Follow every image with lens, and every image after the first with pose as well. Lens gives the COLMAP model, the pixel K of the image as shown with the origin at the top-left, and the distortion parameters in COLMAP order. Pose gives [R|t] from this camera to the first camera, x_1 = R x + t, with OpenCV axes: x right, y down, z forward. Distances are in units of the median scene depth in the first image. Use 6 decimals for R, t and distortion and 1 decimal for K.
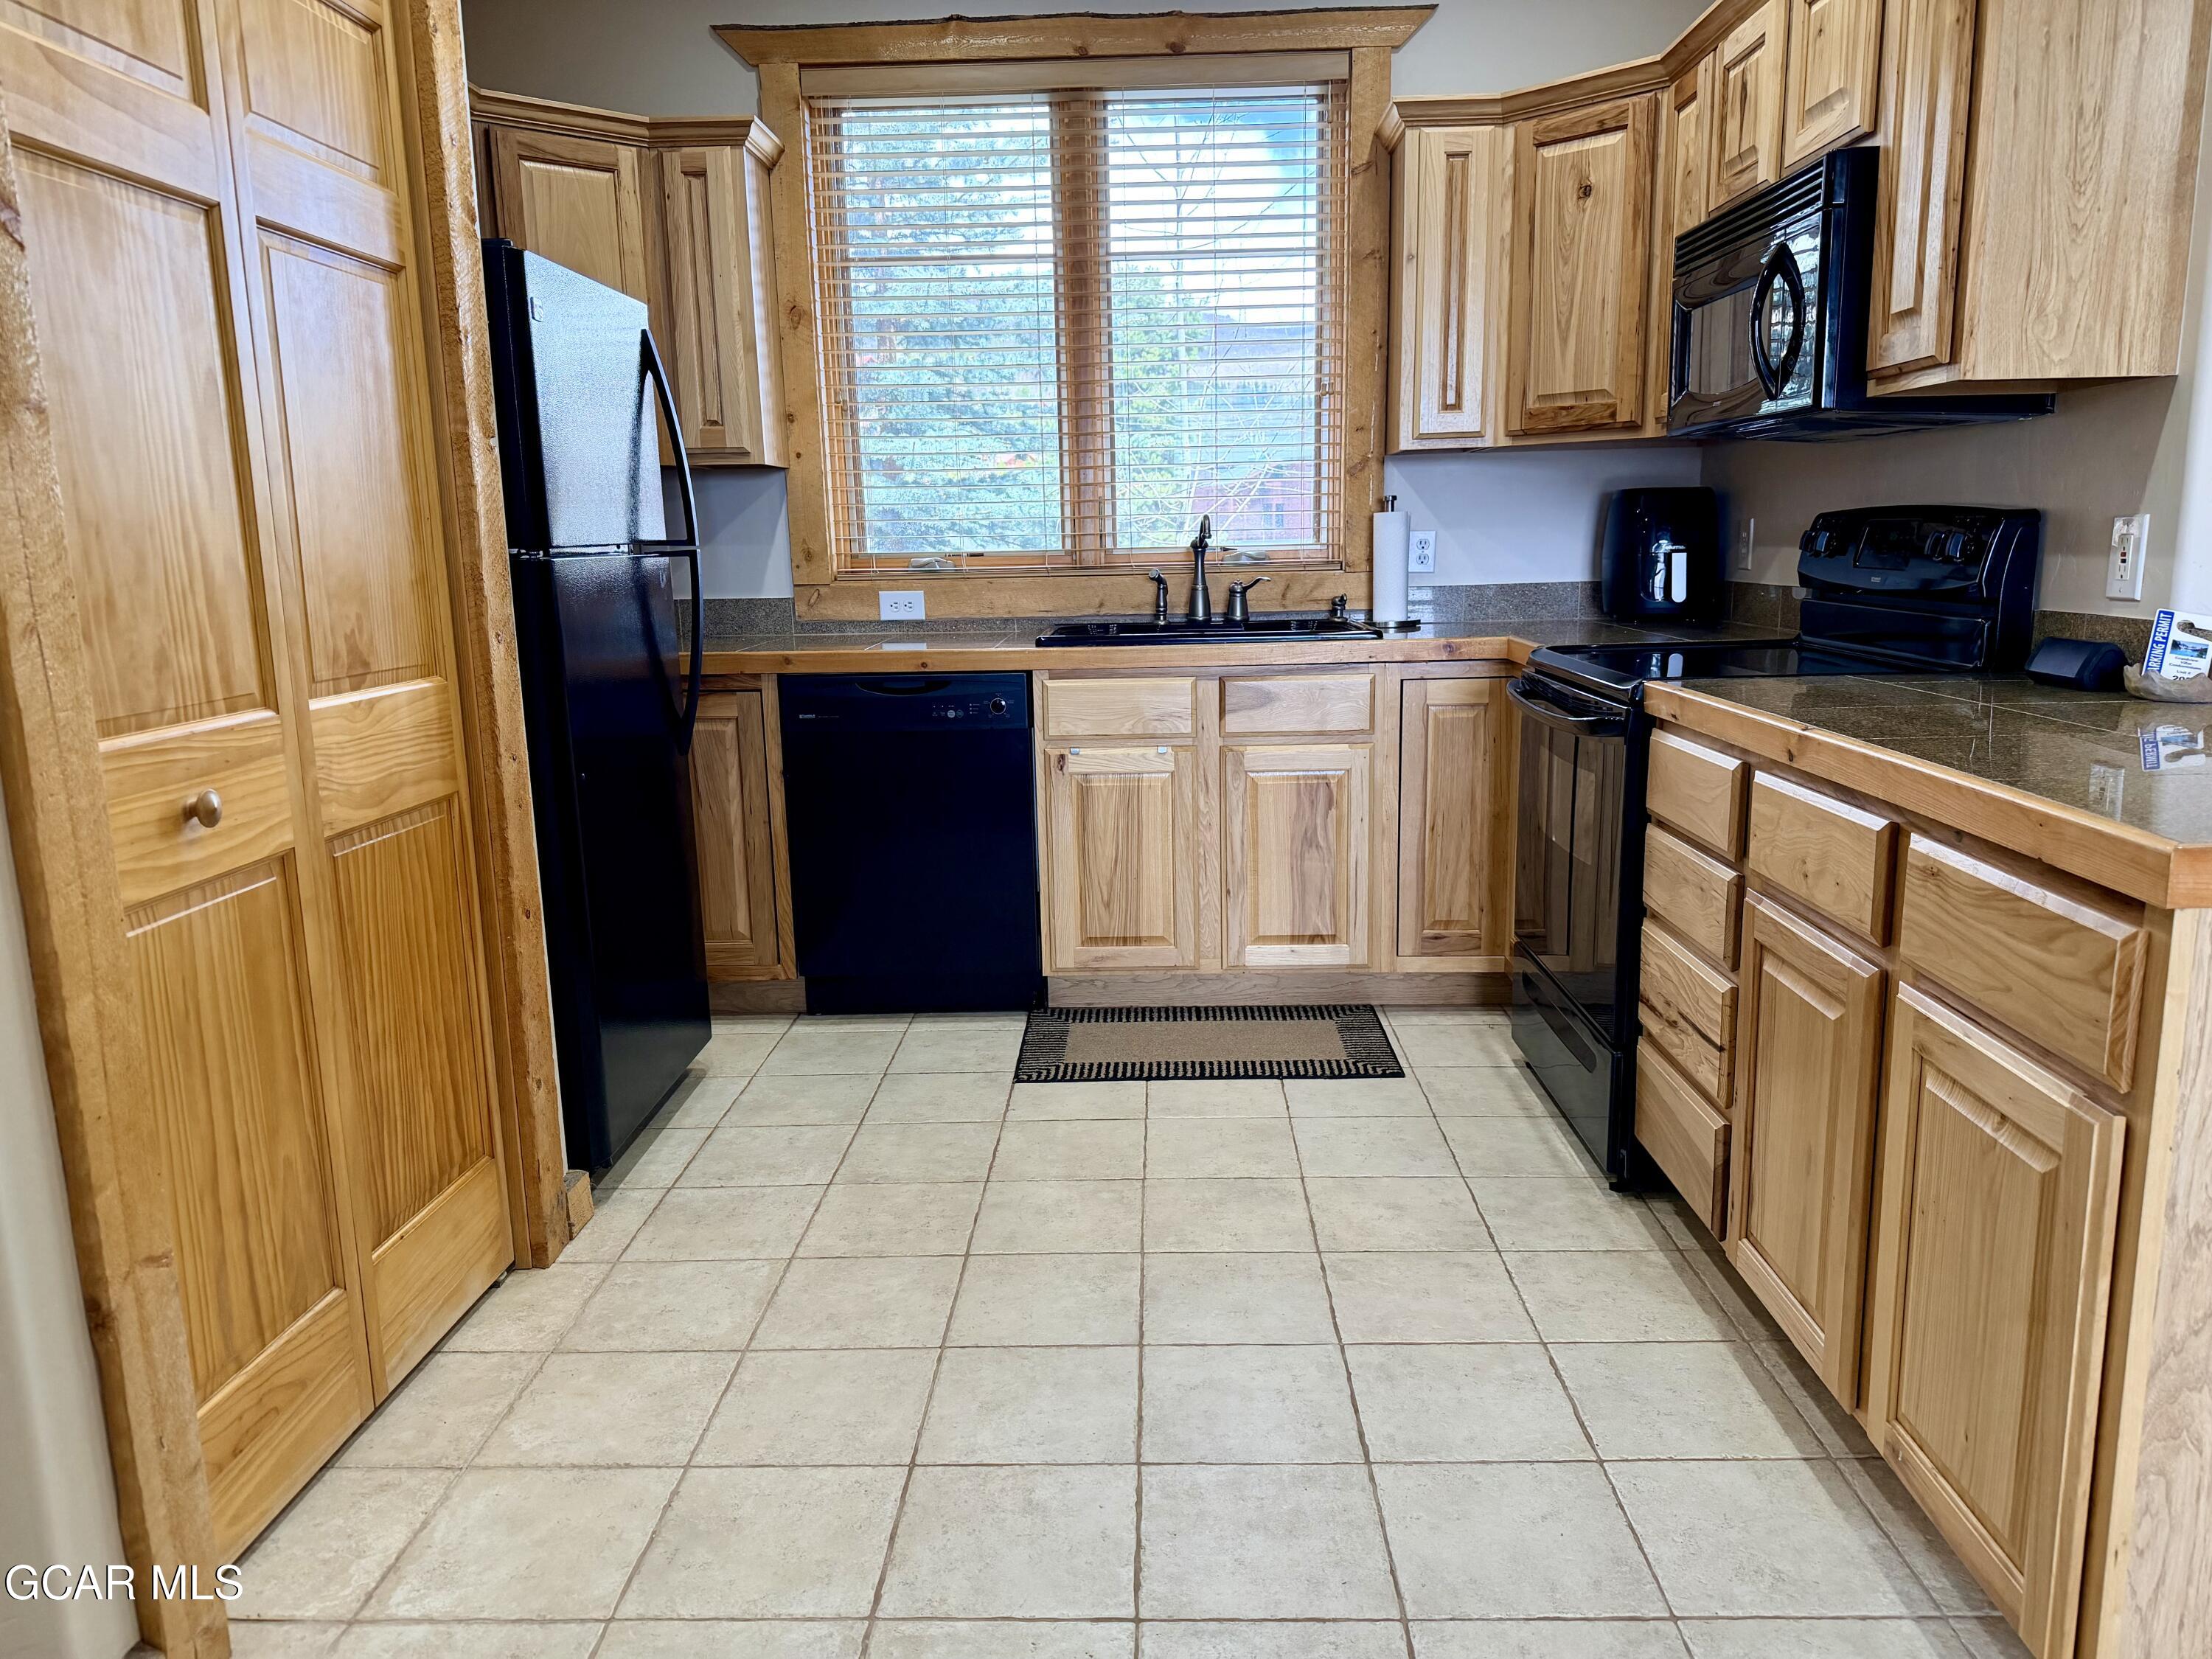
lens RADIAL K [[1552.0, 0, 1125.7], [0, 1552.0, 829.8], [0, 0, 1]] dist [0.060626, -0.077105]
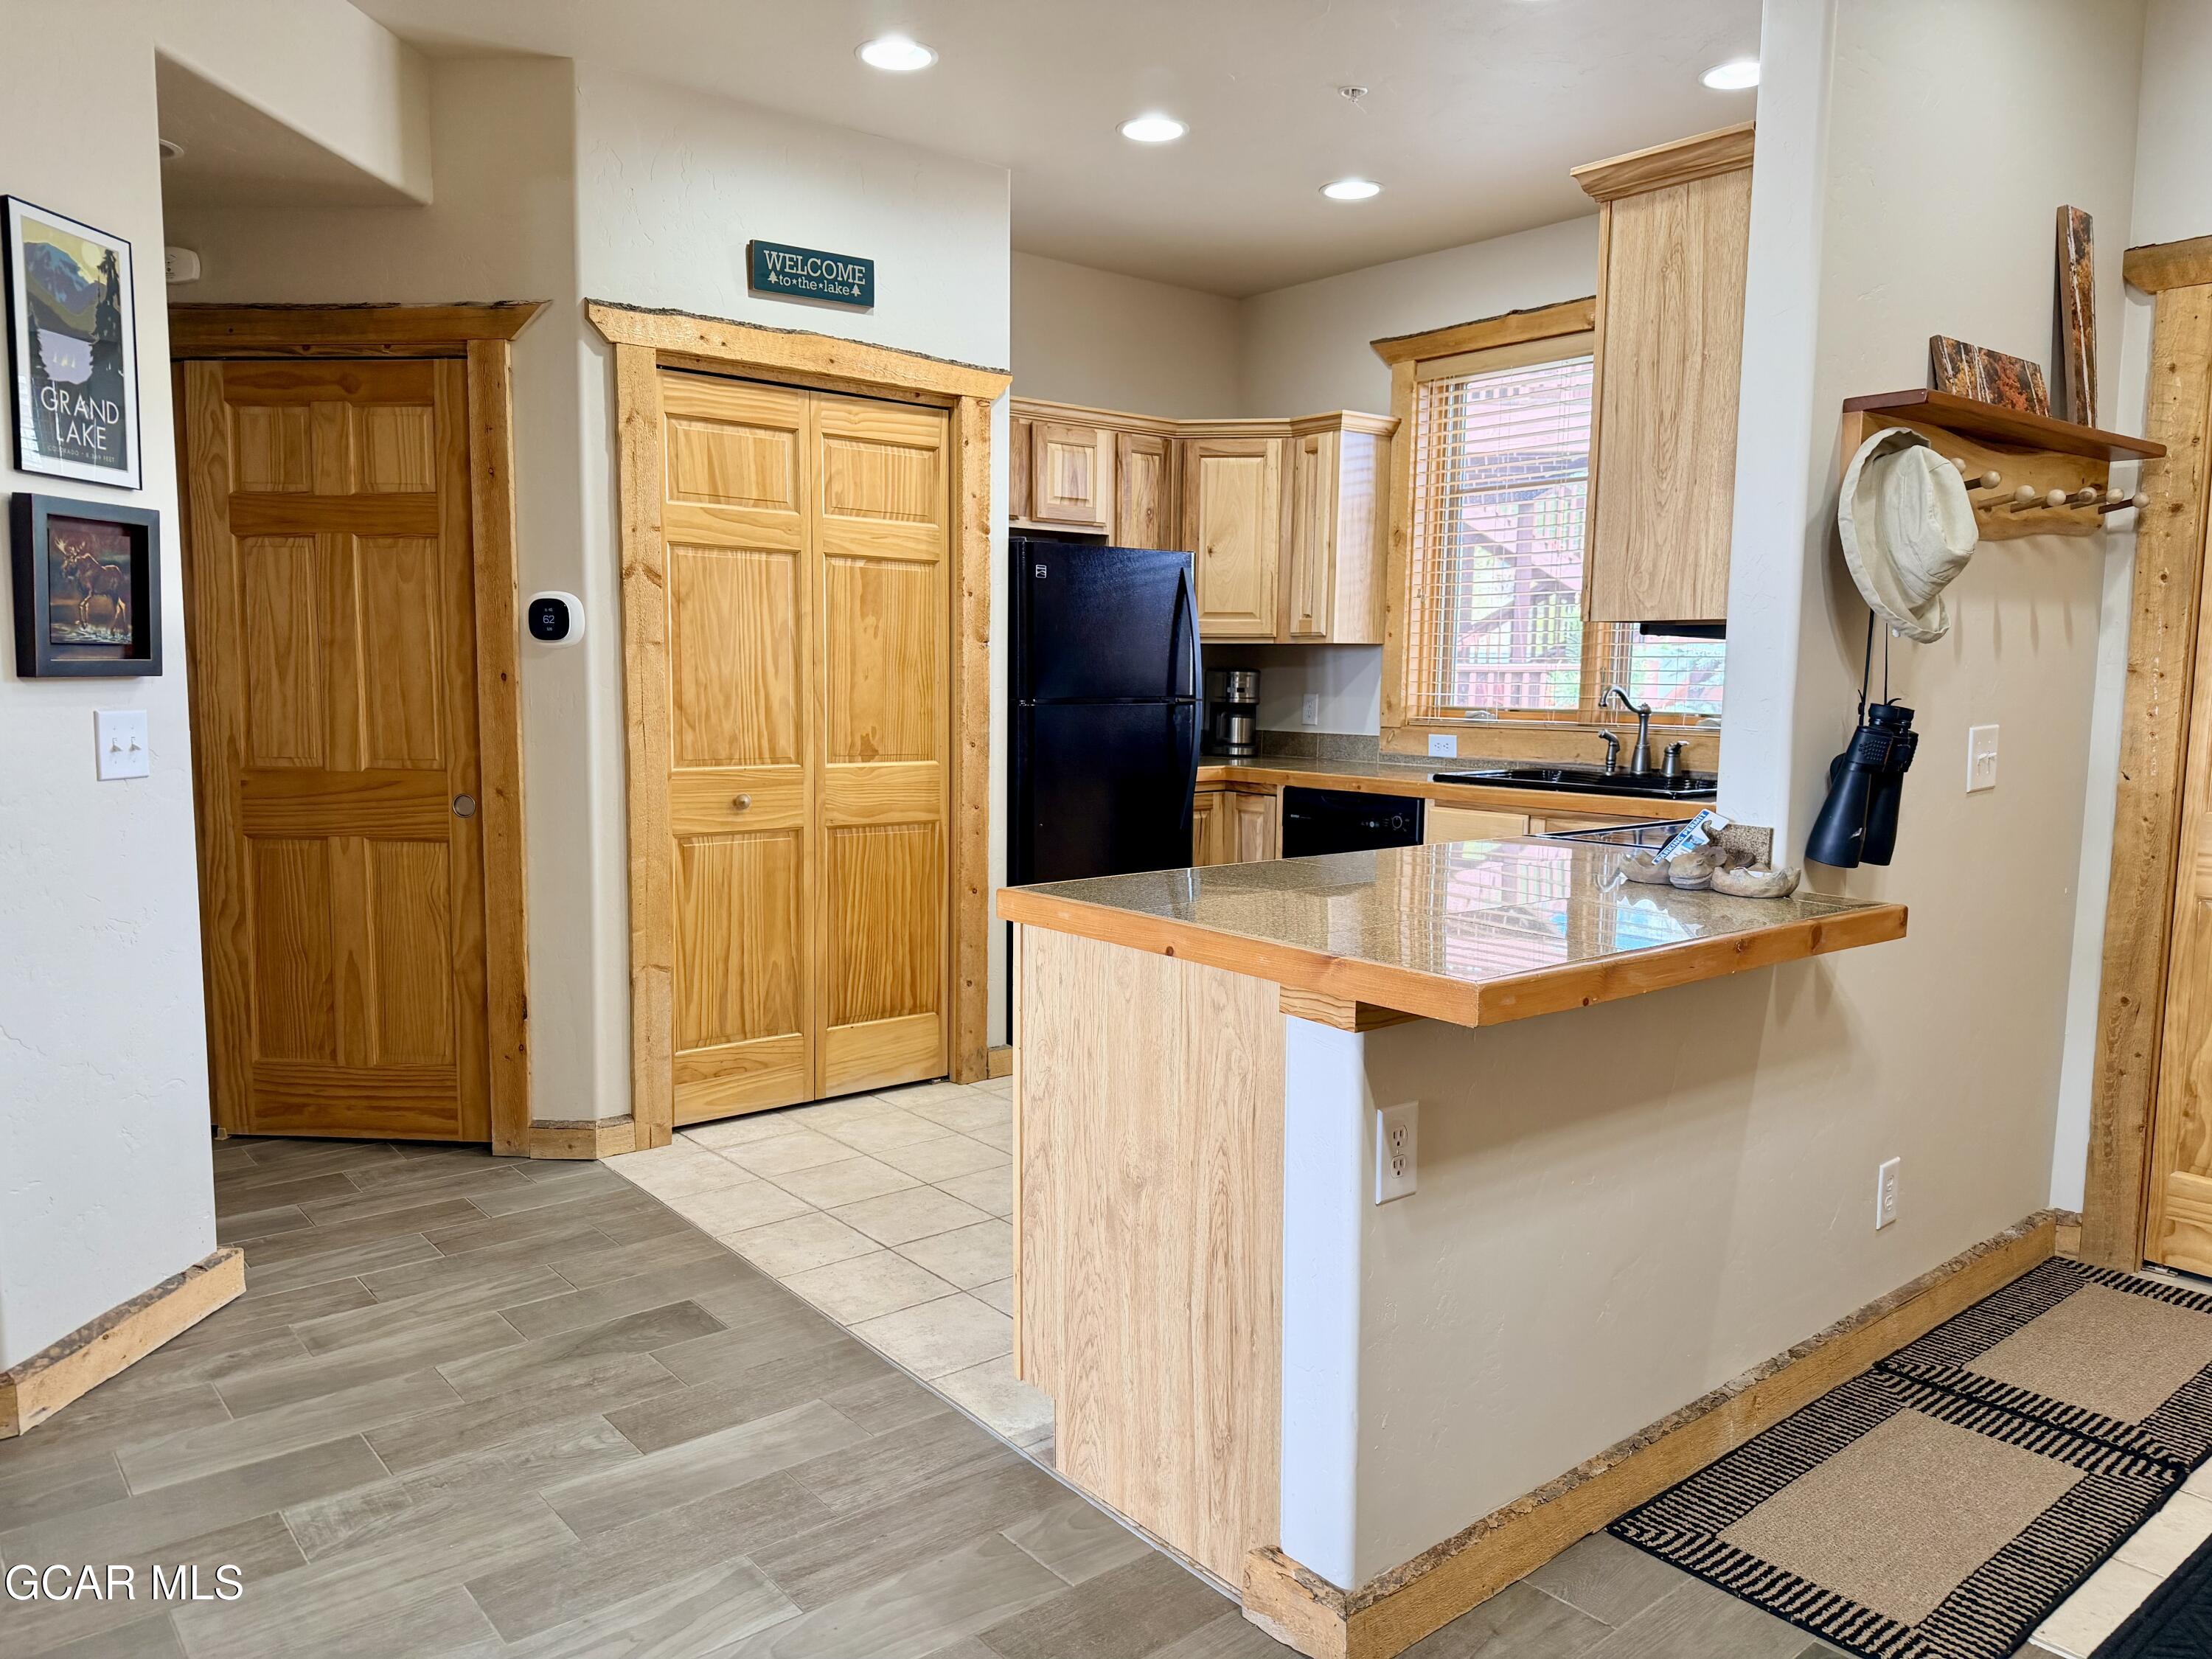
lens RADIAL K [[1552.0, 0, 1138.5], [0, 1552.0, 815.2], [0, 0, 1]] dist [0.060626, -0.077105]
pose [[0.661956, 0.101103, -0.742692, 1.318785], [-0.164564, 0.986288, -0.012411, -0.051848], [0.731254, 0.130436, 0.669518, -0.126827]]
